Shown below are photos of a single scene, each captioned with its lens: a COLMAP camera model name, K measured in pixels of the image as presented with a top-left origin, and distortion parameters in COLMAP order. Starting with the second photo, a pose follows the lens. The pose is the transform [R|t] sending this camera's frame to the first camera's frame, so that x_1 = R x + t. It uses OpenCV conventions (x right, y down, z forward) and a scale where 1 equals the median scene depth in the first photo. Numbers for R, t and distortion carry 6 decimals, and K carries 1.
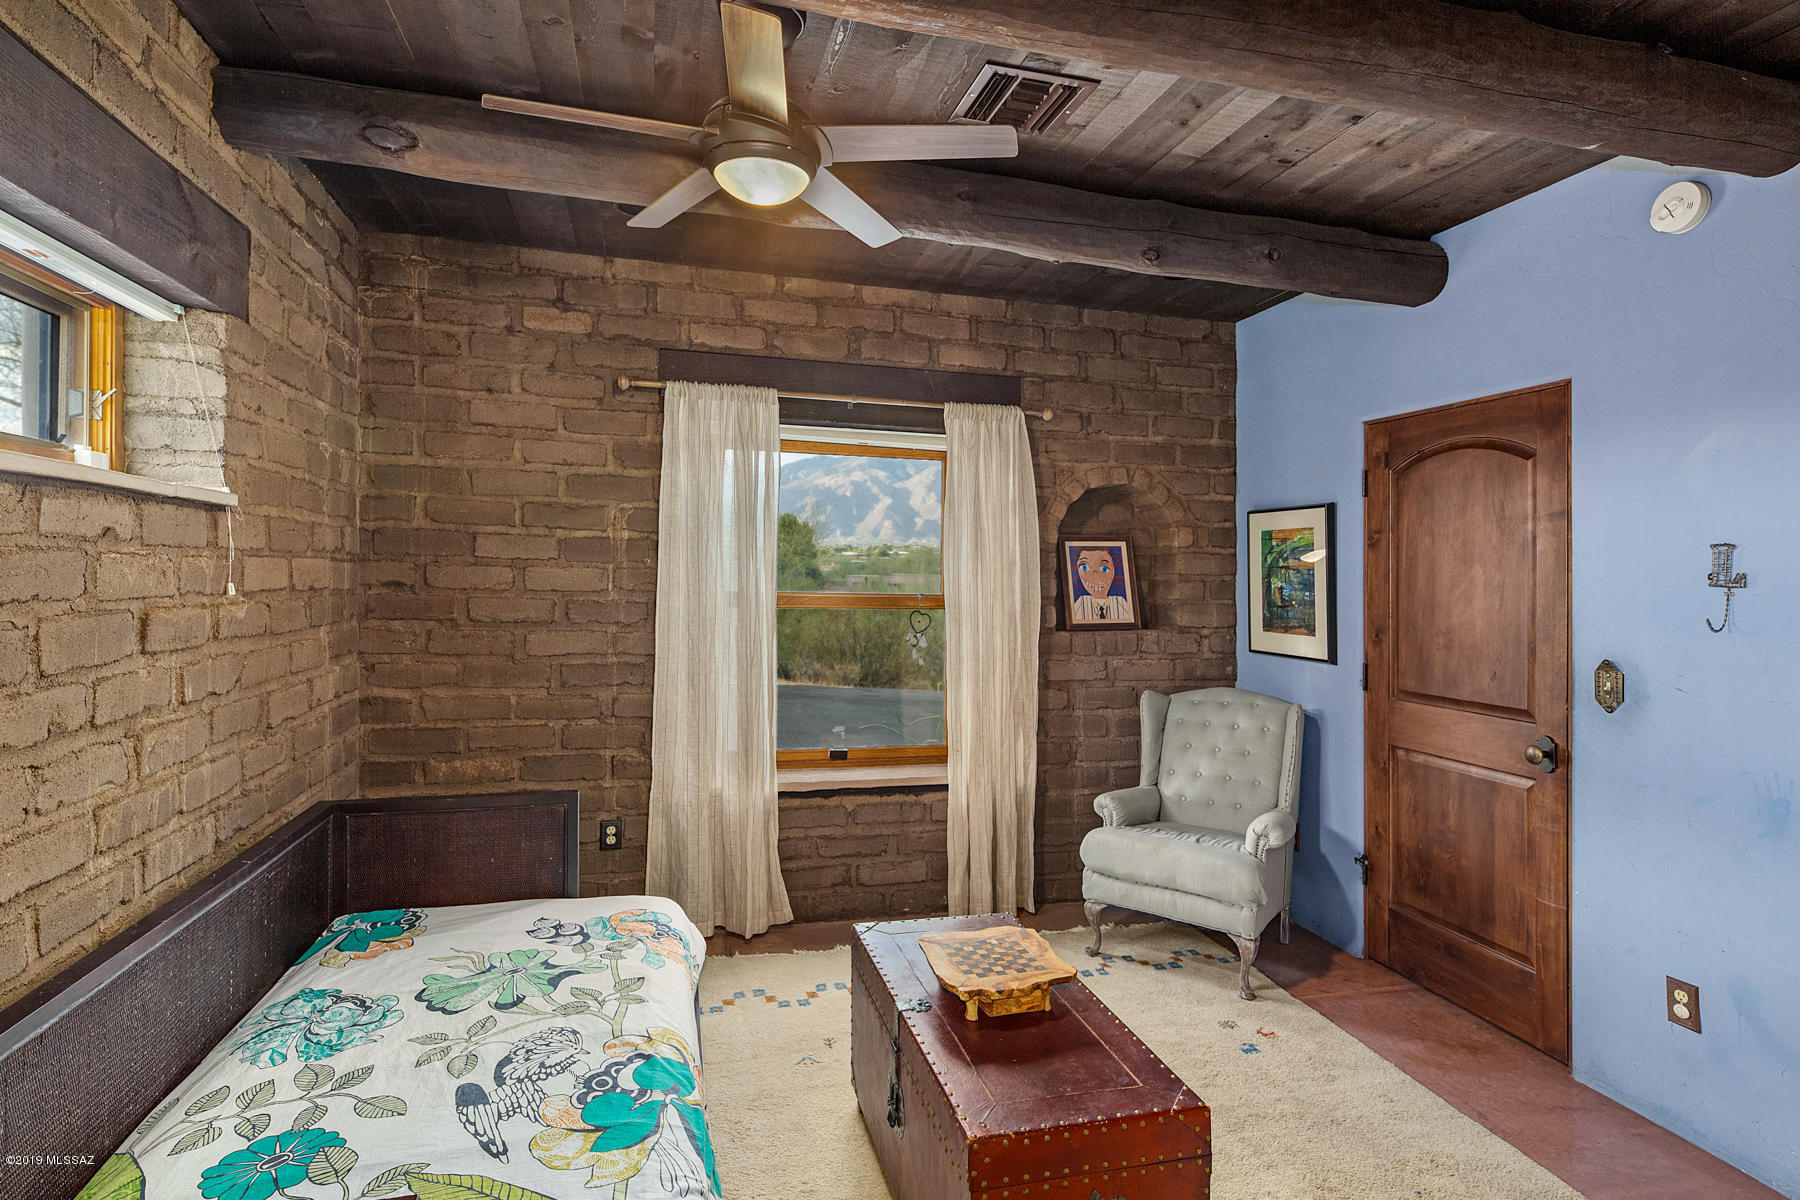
lens RADIAL K [[889.9, 0, 898.8], [0, 889.9, 611.9], [0, 0, 1]] dist [0.005781, 0.000025]
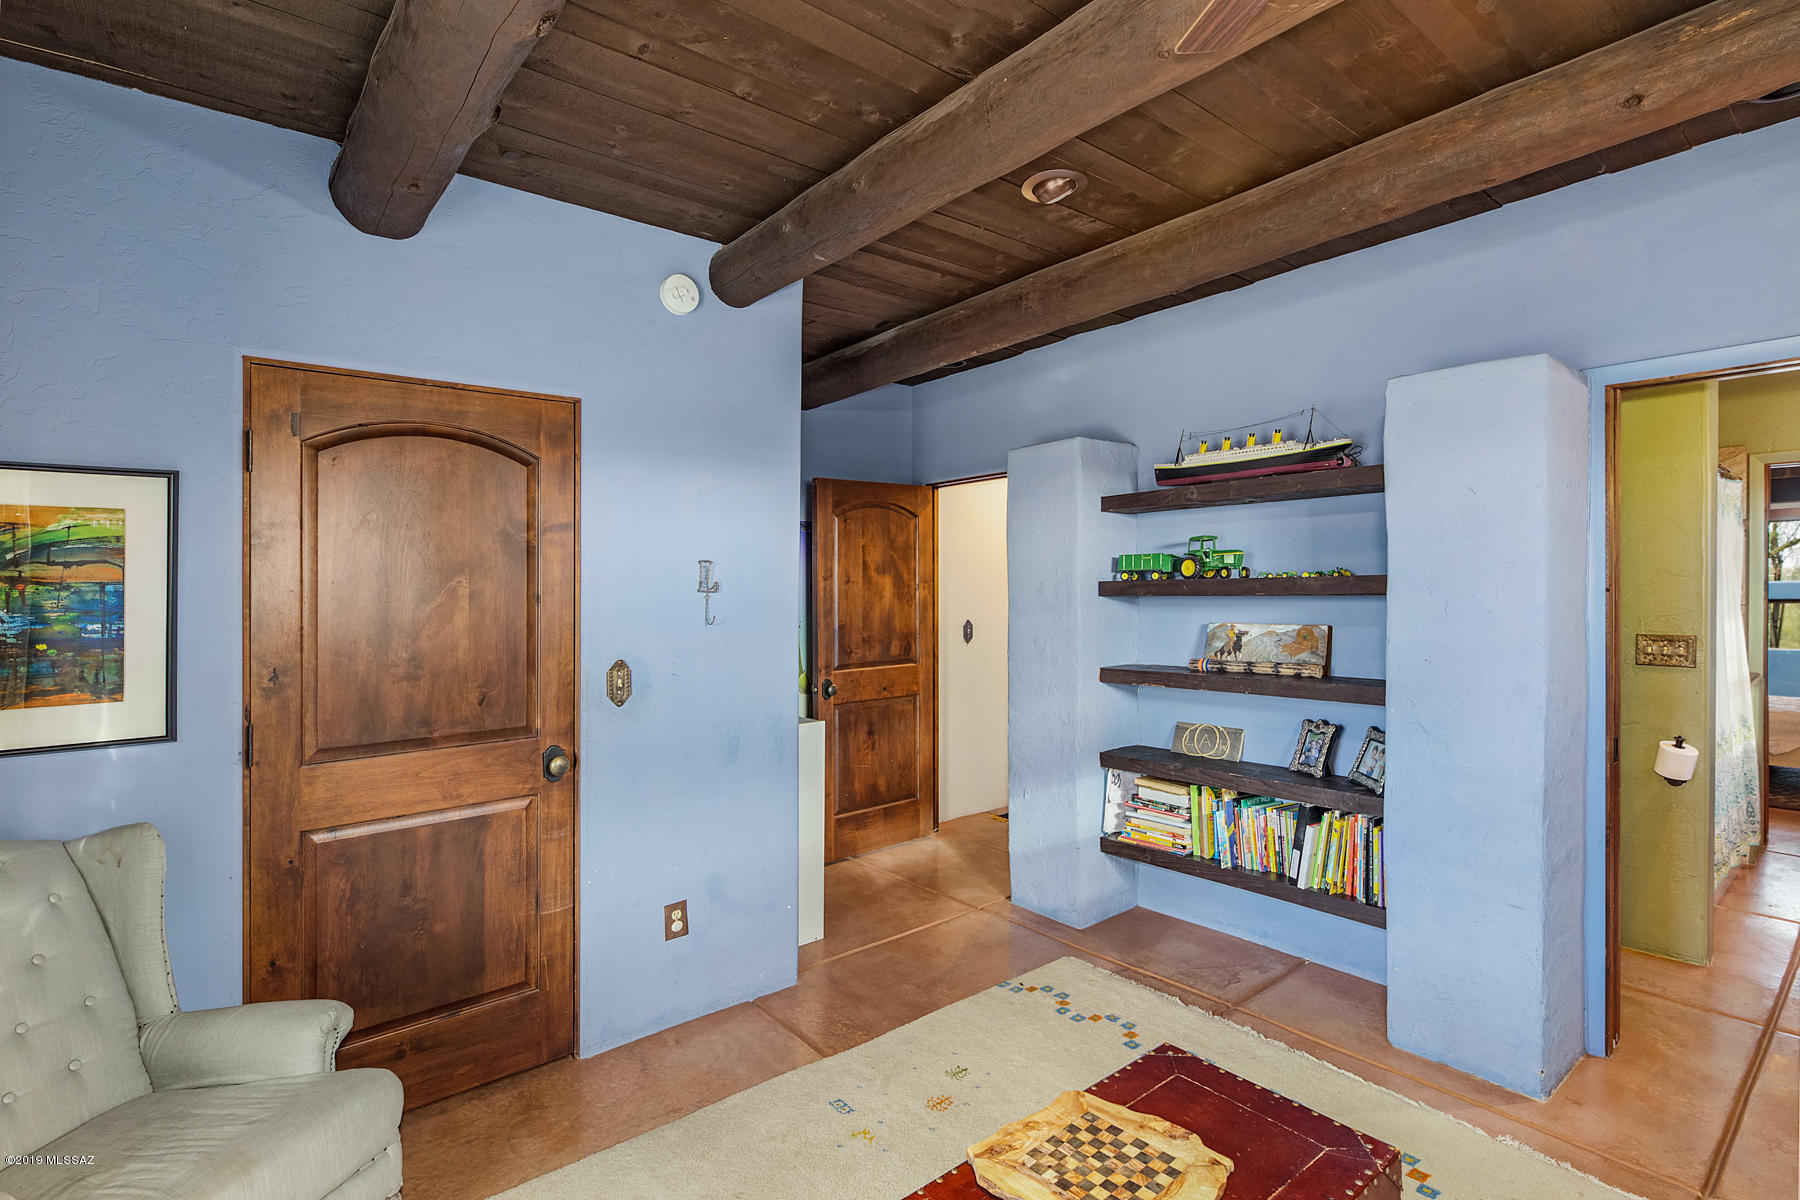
lens RADIAL K [[856.5, 0, 888.4], [0, 856.5, 593.3], [0, 0, 1]] dist [-0.011659, 0.000036]
pose [[-0.410448, -0.017241, 0.911721, -0.401146], [0.047344, 0.998070, 0.040188, -0.070085], [-0.910654, 0.059659, -0.408839, 1.378662]]
